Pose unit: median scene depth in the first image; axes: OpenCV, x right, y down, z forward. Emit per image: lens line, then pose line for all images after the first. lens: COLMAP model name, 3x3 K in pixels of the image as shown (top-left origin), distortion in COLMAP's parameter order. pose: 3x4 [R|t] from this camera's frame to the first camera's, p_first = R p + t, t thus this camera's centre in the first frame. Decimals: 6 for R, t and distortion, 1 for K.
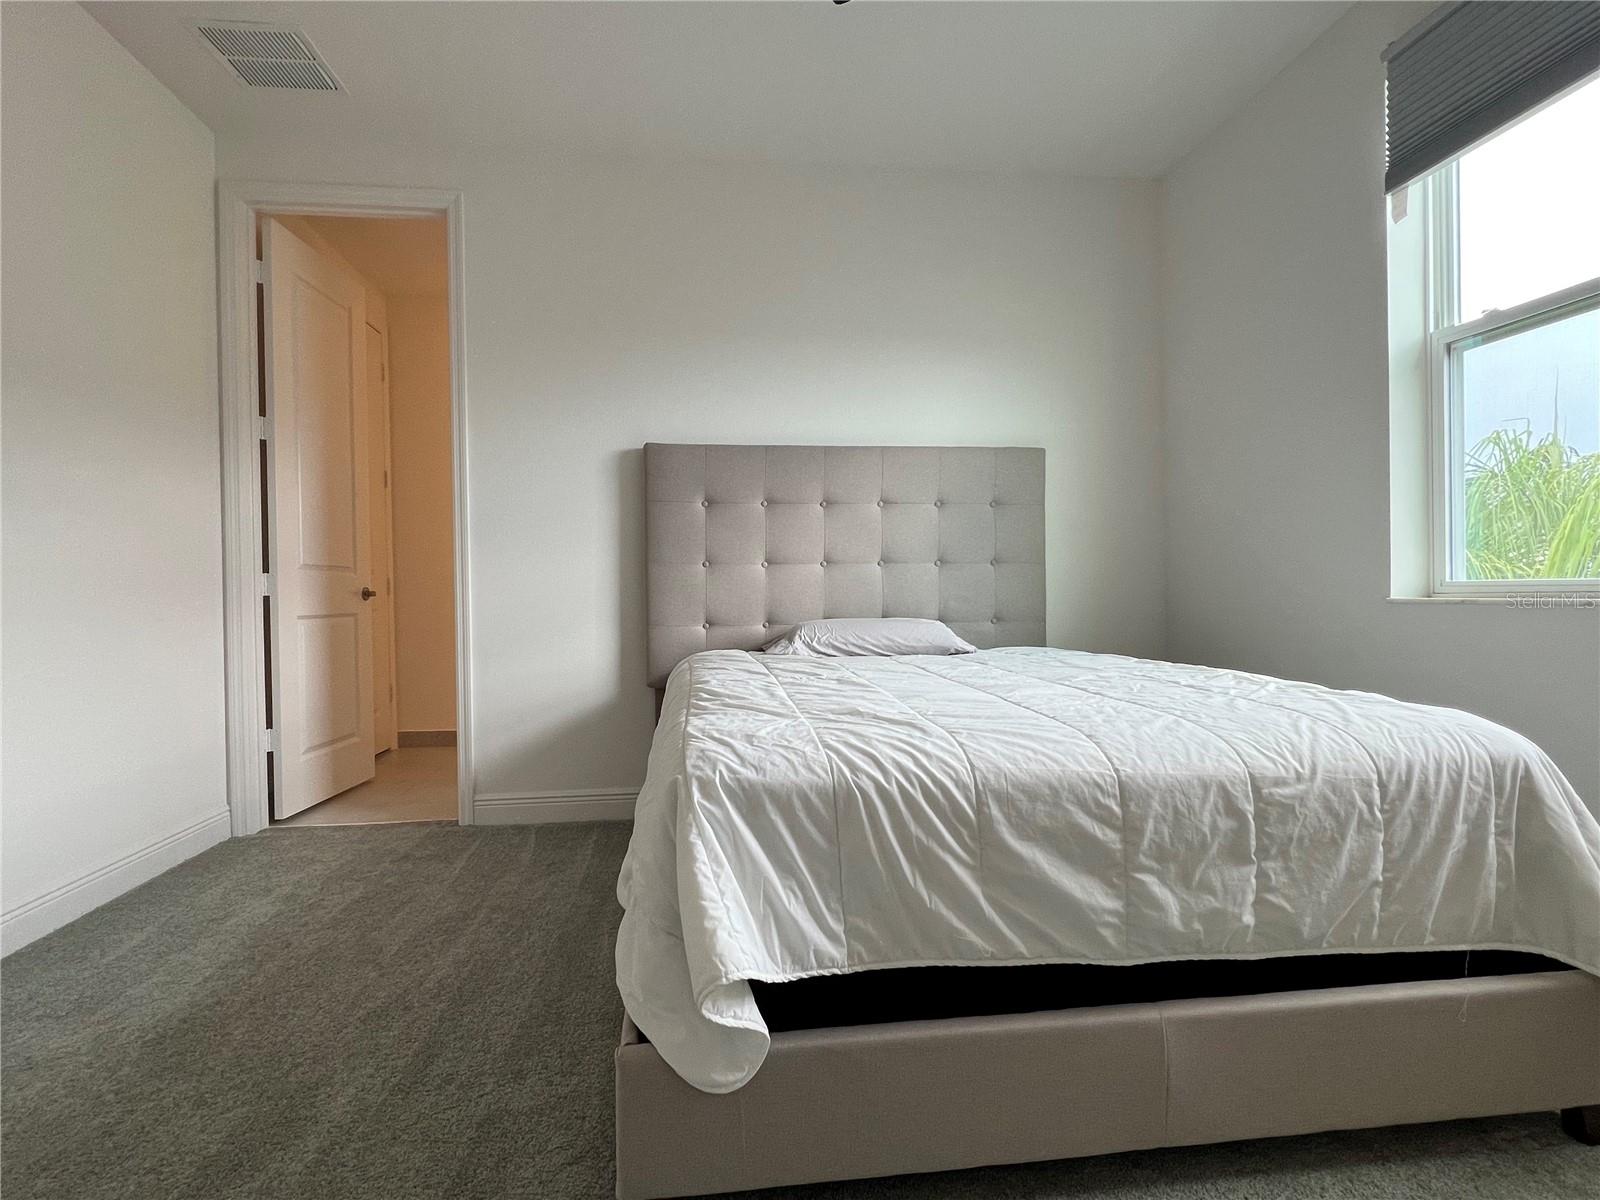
lens RADIAL K [[796.8, 0, 791.4], [0, 796.8, 596.4], [0, 0, 1]] dist [-0.000488, -0.000181]
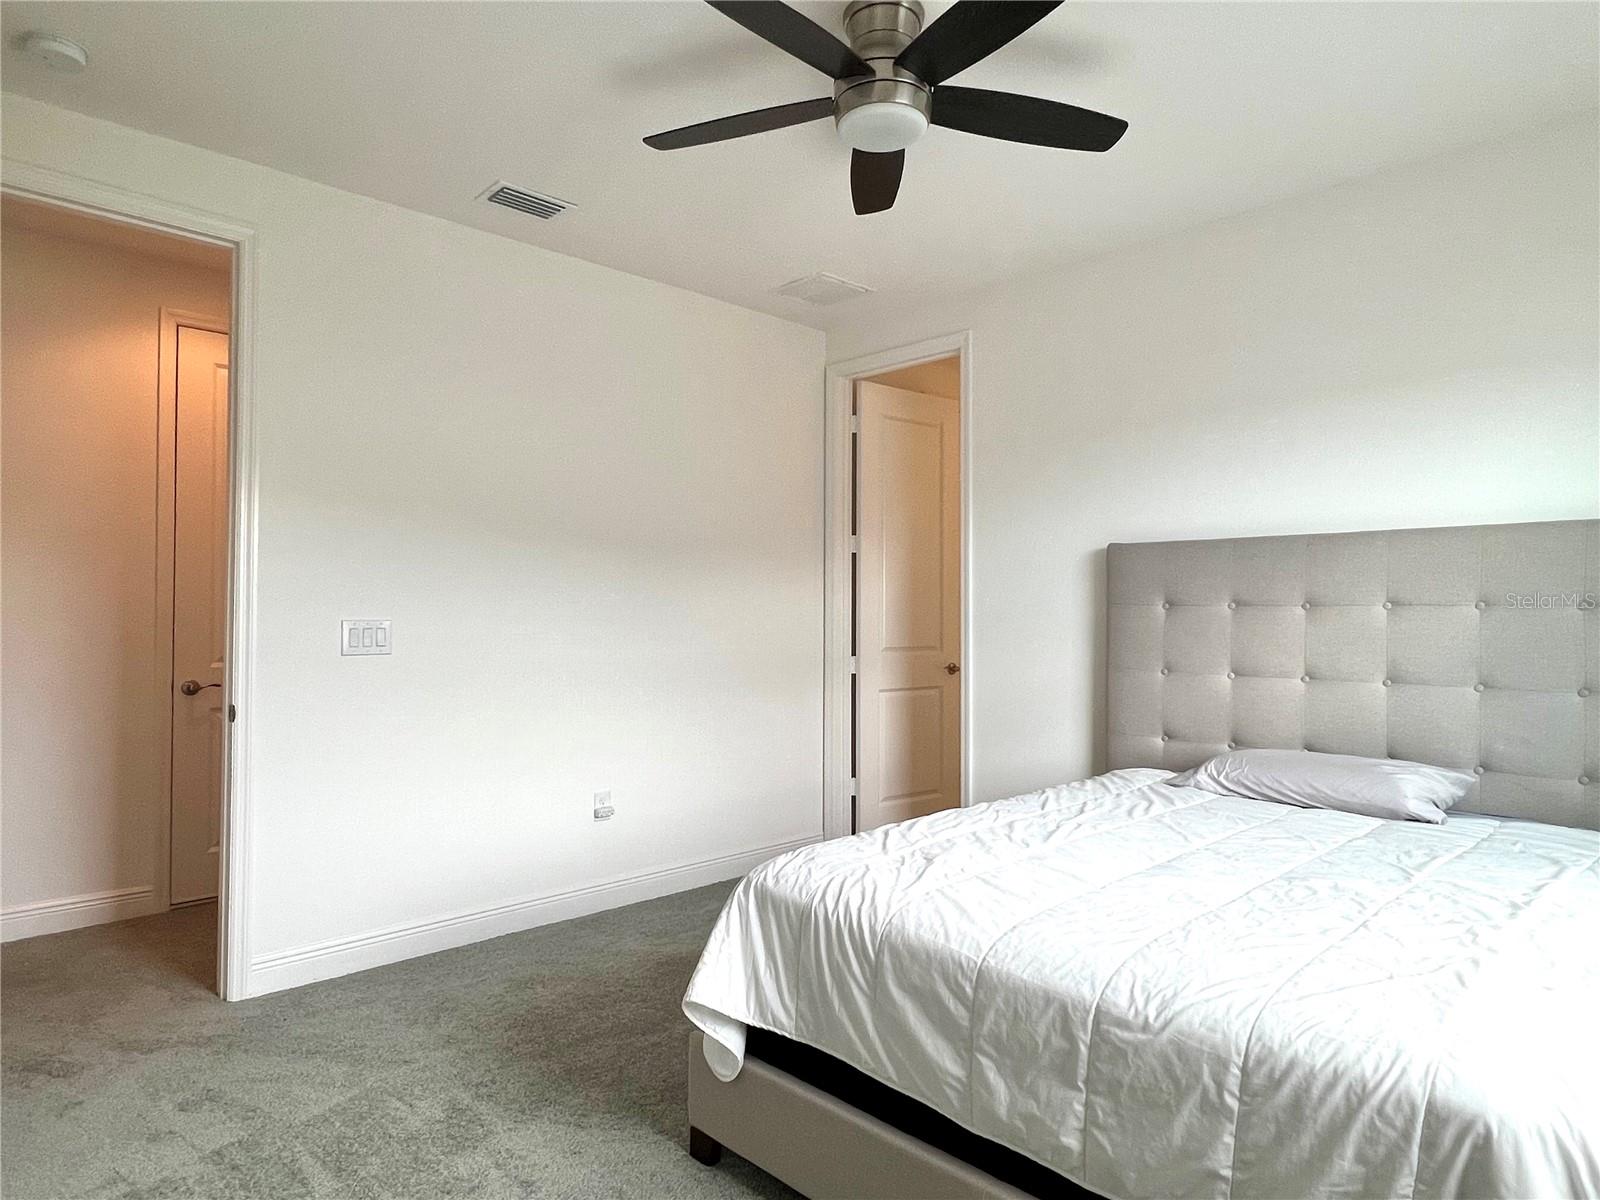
lens RADIAL K [[954.8, 0, 800.0], [0, 954.8, 600.0], [0, 0, 1]] dist [-0.001194, -0.001734]
pose [[0.611320, 0.005772, -0.791363, 1.273412], [-0.019388, 0.999782, -0.007685, -0.266162], [0.791146, 0.020041, 0.611299, -0.040421]]
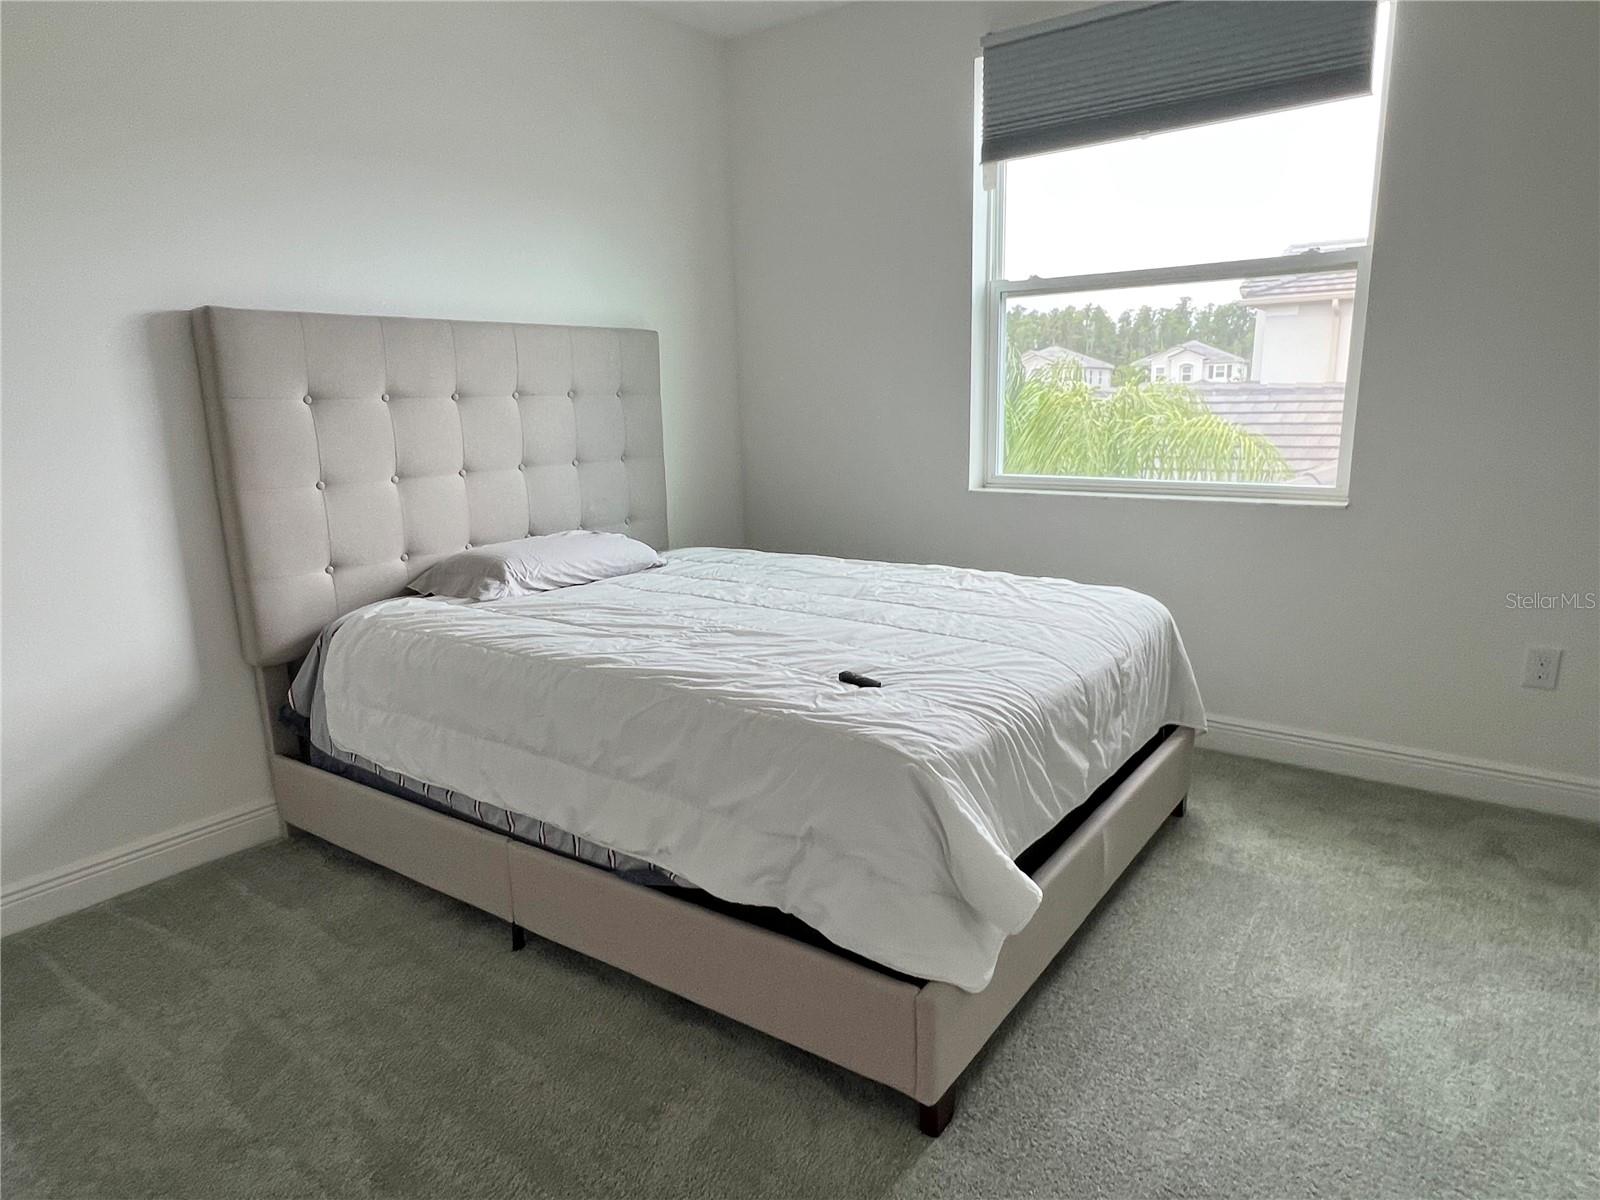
lens RADIAL K [[954.8, 0, 800.0], [0, 954.8, 600.0], [0, 0, 1]] dist [-0.001194, -0.001734]
pose [[0.687370, -0.157224, 0.709086, -1.092268], [0.019013, 0.979850, 0.198829, -0.256301], [-0.726059, -0.123188, 0.676508, 0.215379]]
